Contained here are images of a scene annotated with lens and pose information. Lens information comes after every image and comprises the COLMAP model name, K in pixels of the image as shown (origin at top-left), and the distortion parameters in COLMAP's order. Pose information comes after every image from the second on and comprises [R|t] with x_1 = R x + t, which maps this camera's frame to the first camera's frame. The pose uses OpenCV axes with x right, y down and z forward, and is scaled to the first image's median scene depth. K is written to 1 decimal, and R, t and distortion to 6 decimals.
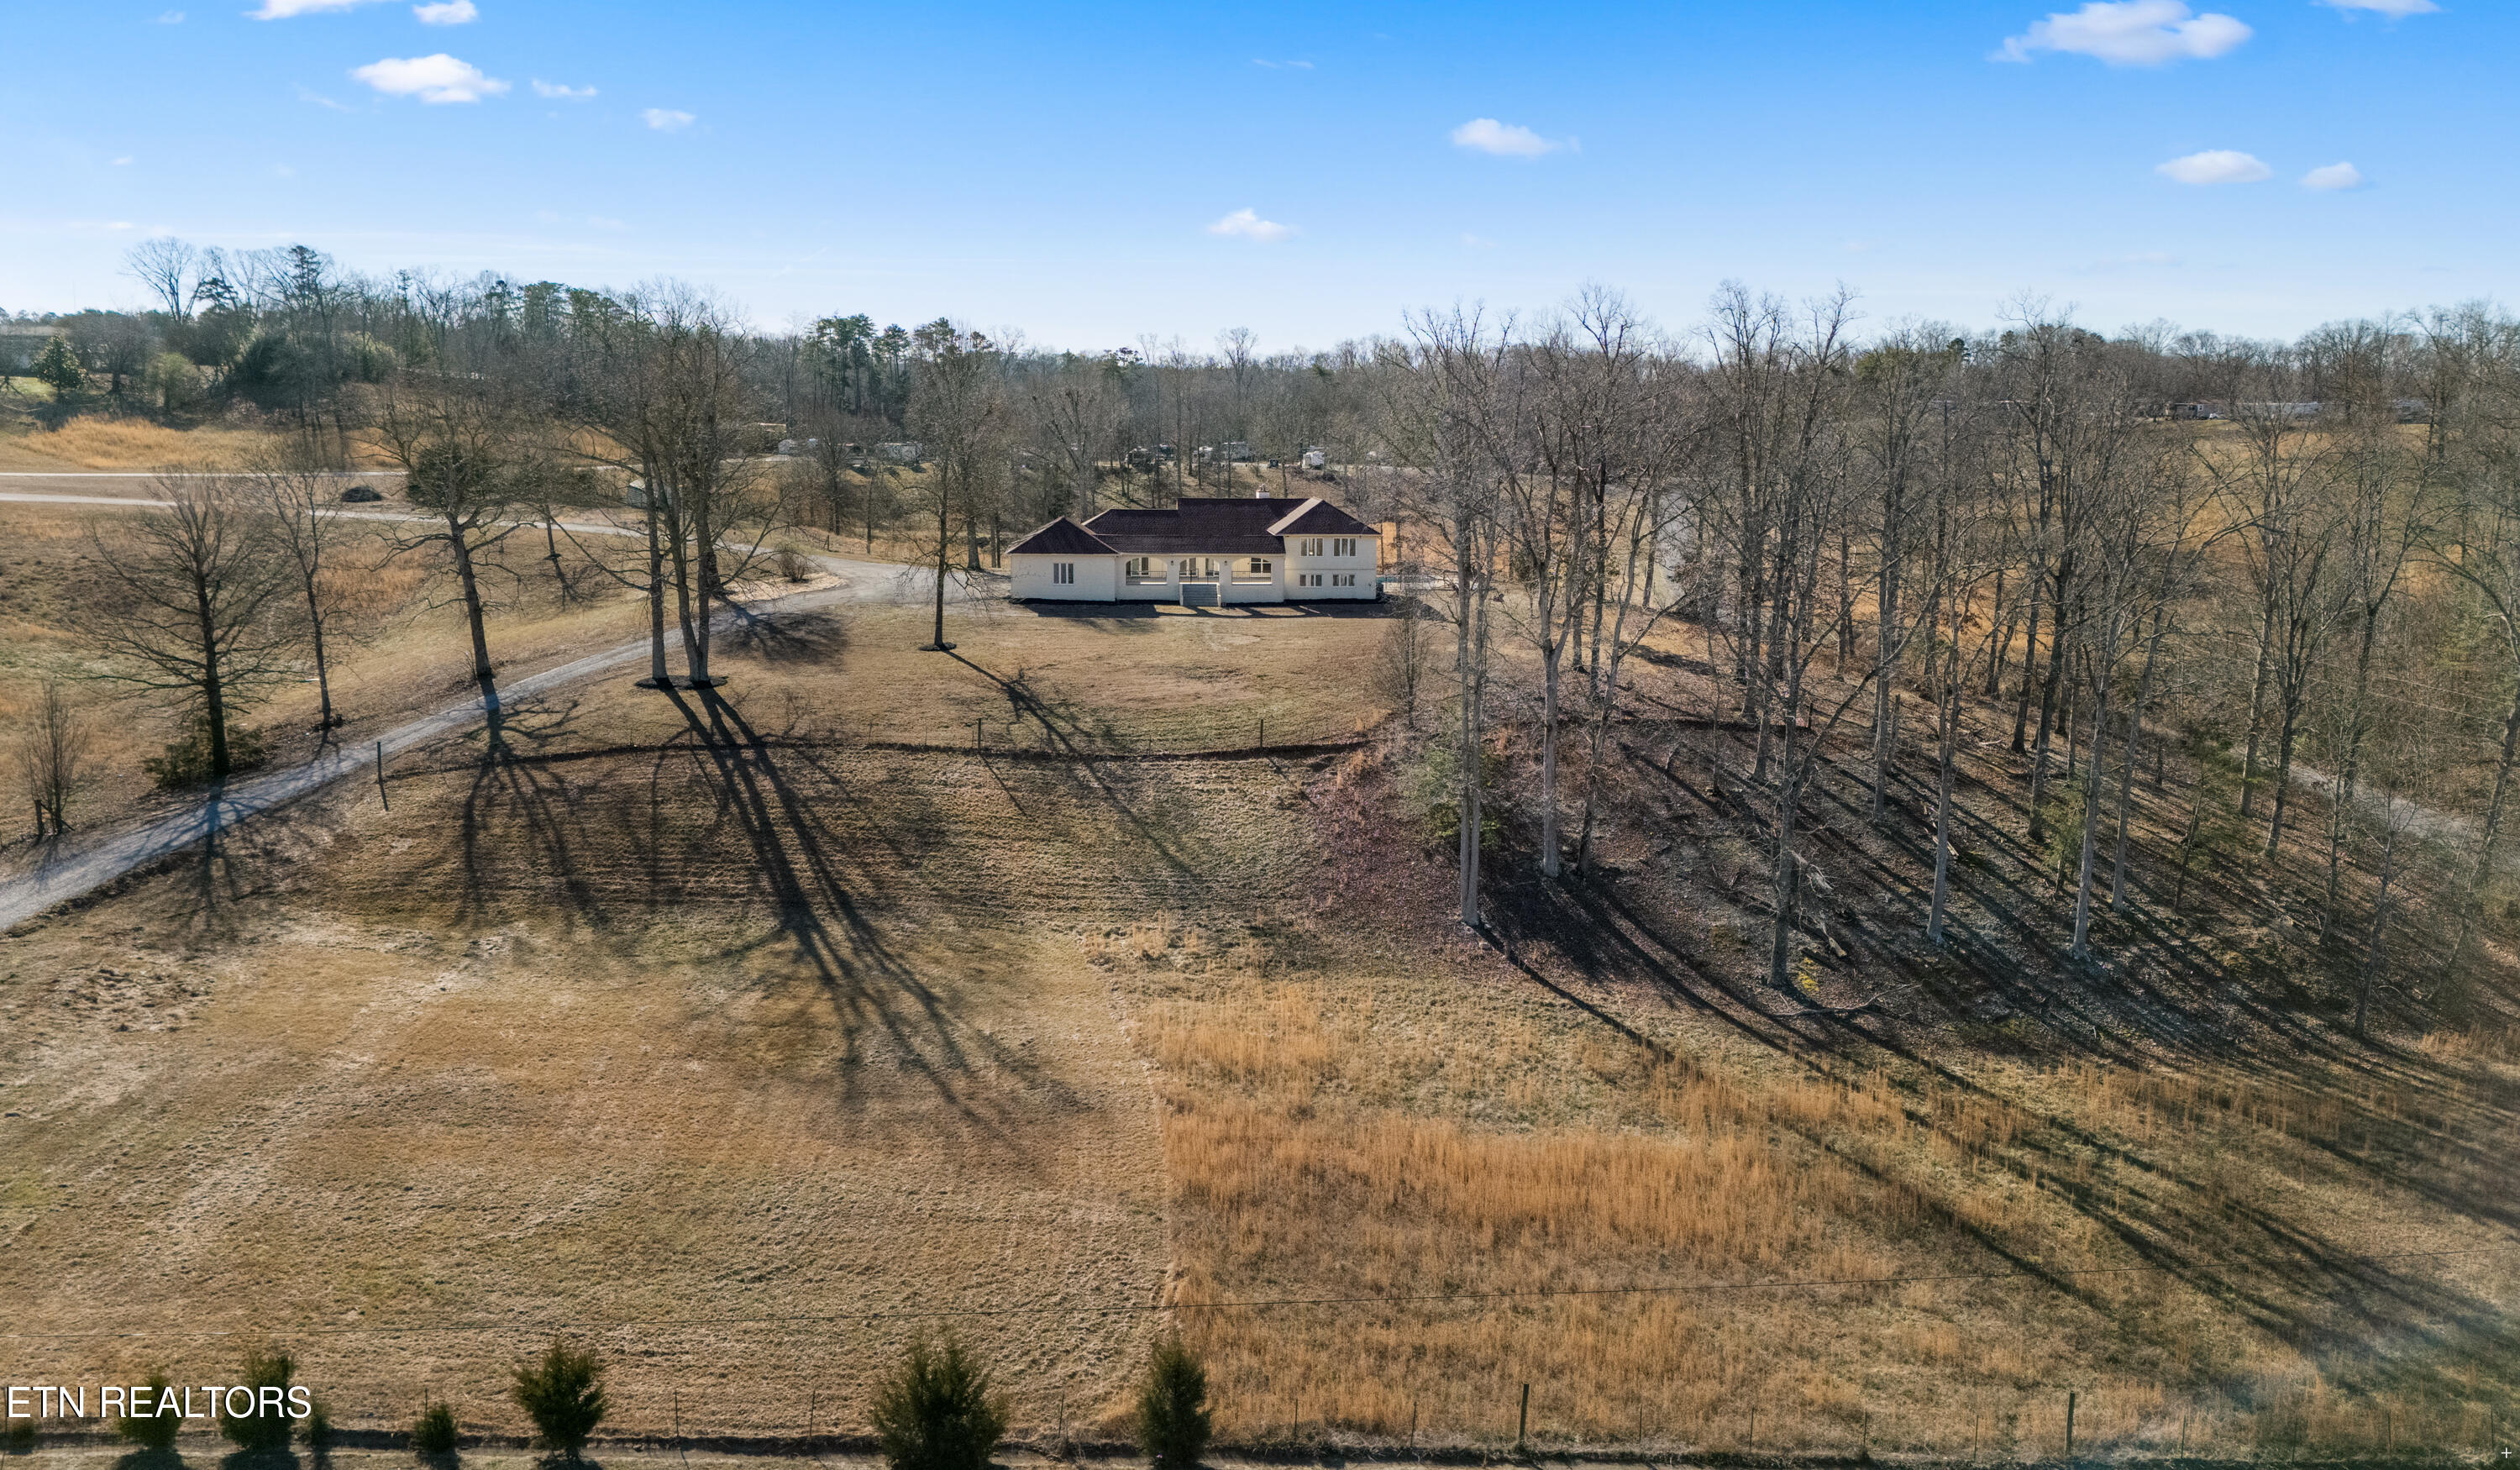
lens RADIAL K [[1865.3, 0, 1305.8], [0, 1865.3, 732.2], [0, 0, 1]] dist [0.054528, -0.007367]
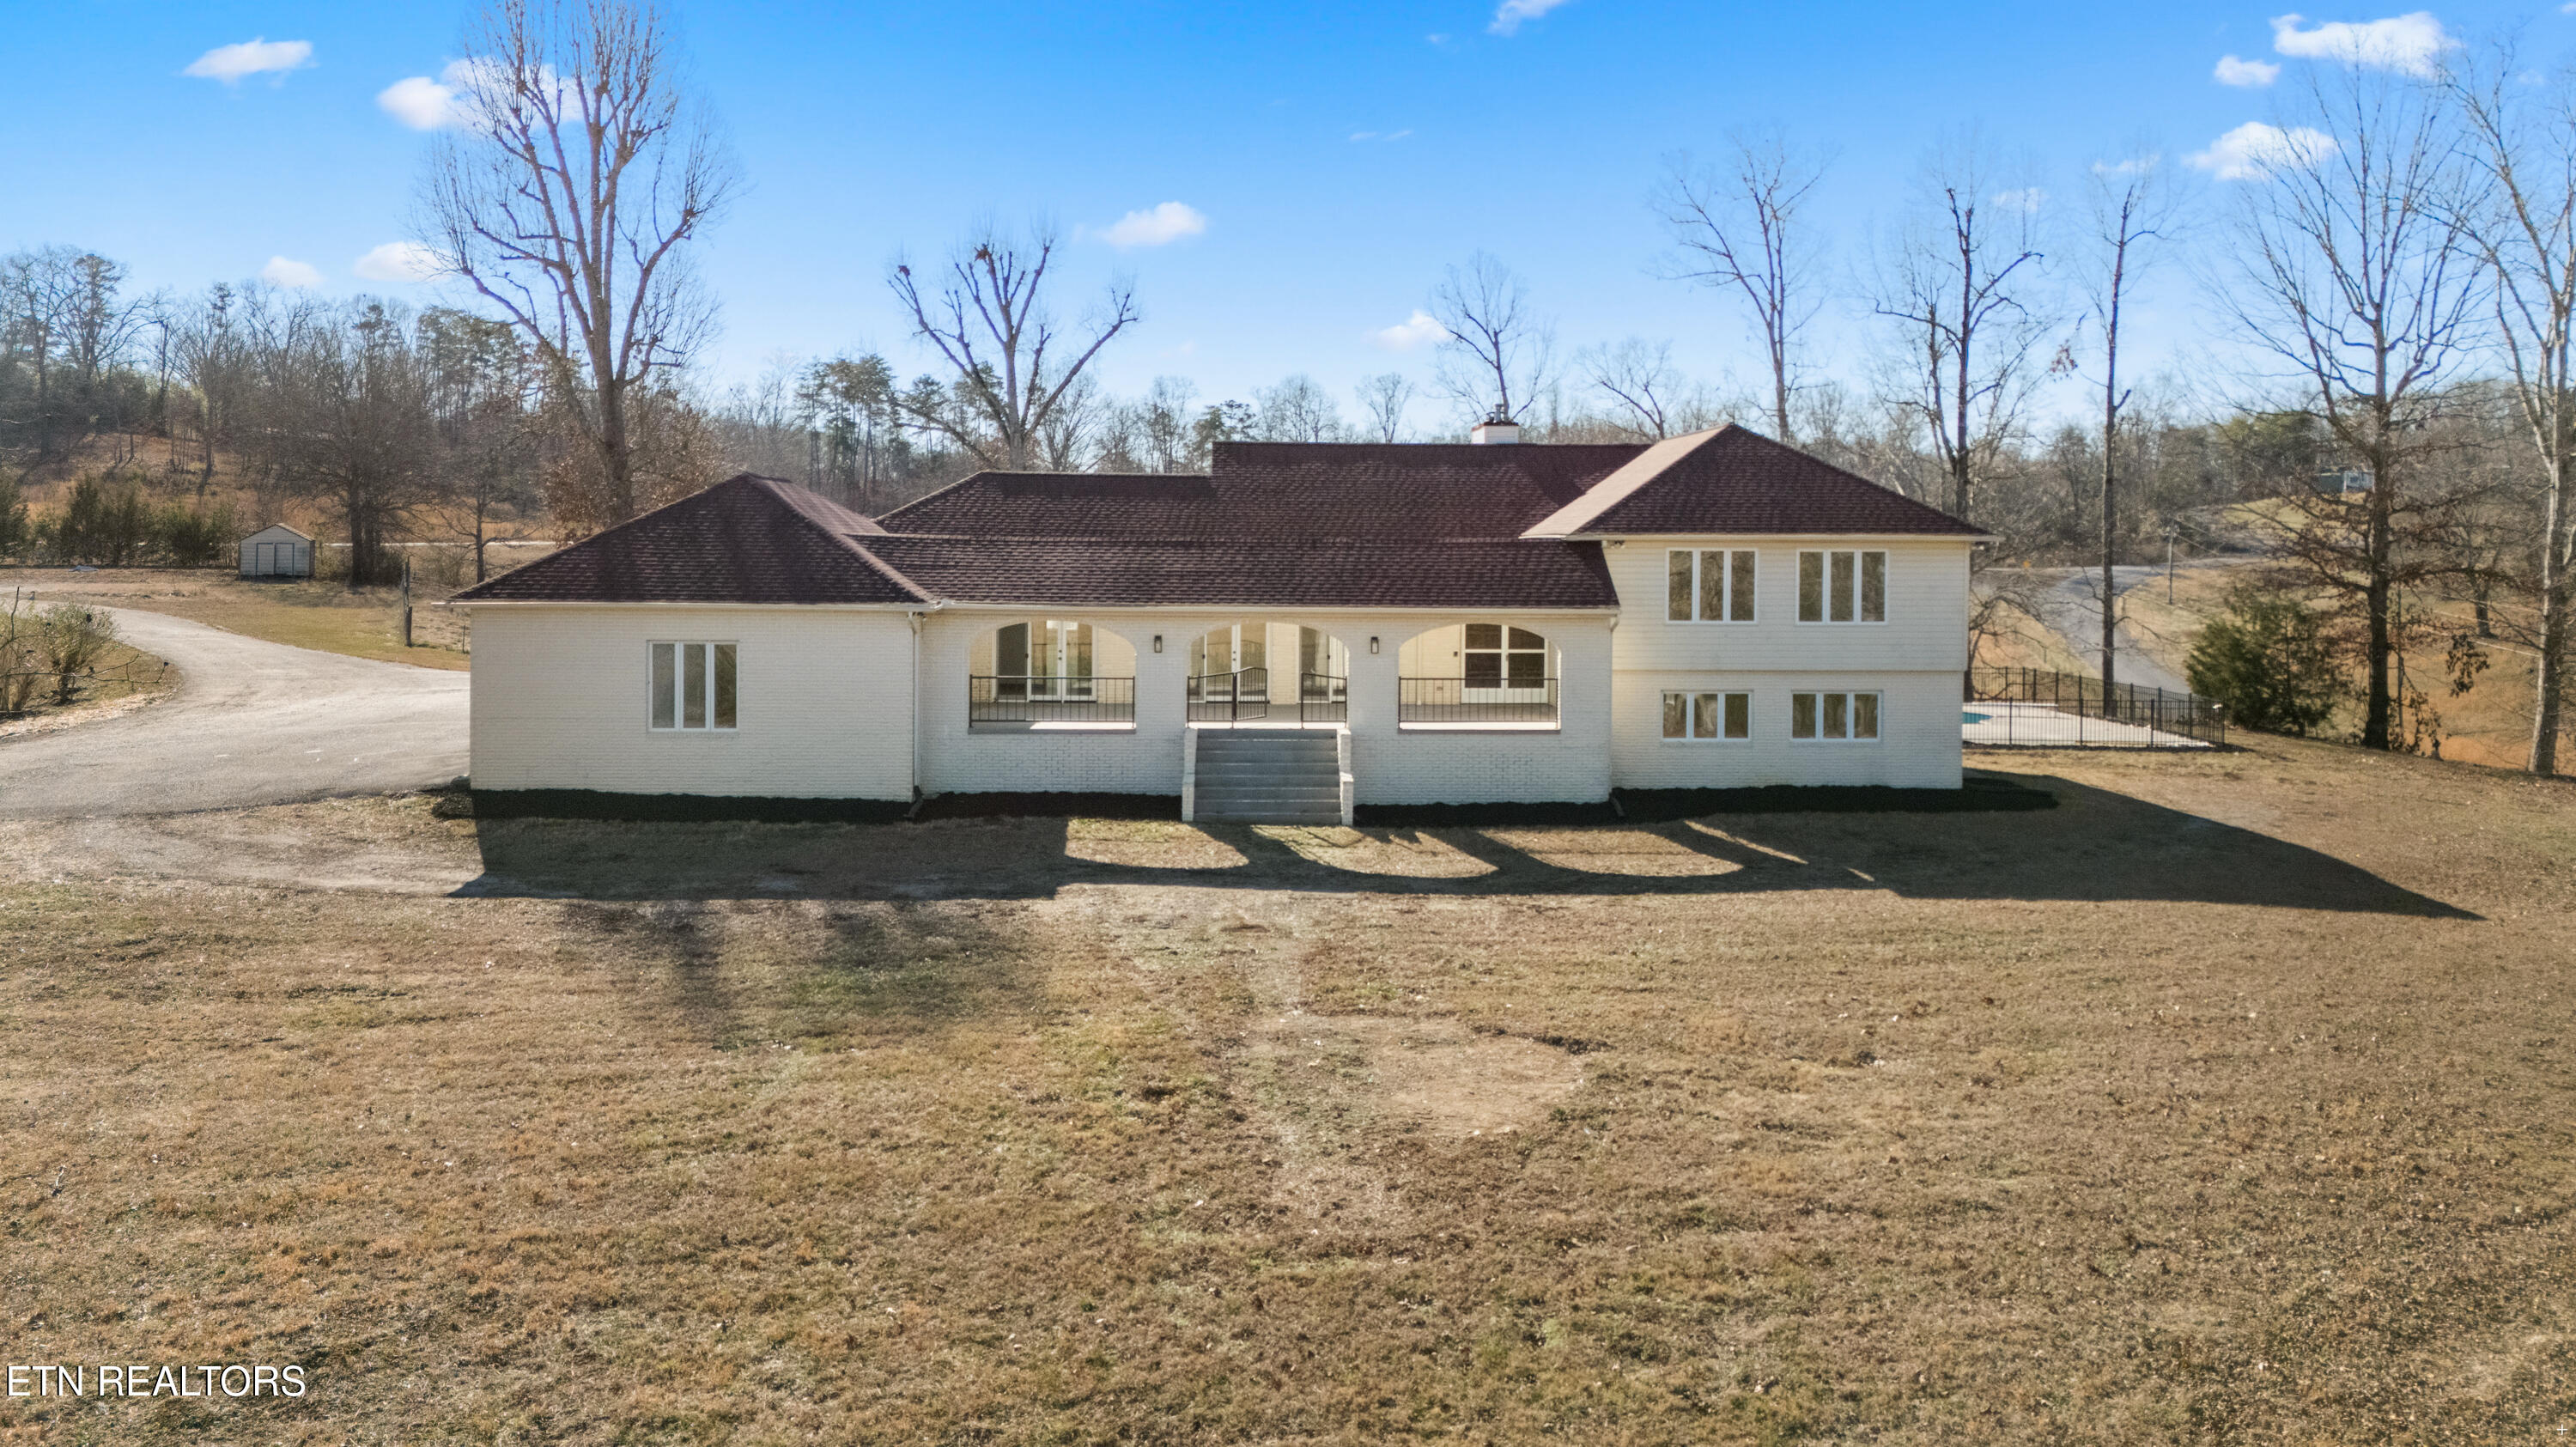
lens RADIAL K [[1840.1, 0, 1290.8], [0, 1840.1, 719.3], [0, 0, 1]] dist [0.038267, 0.000313]
pose [[0.996363, 0.000464, -0.085214, -0.032884], [-0.007321, 0.996754, -0.080180, -0.060506], [0.084900, 0.080512, 0.993131, 0.749189]]
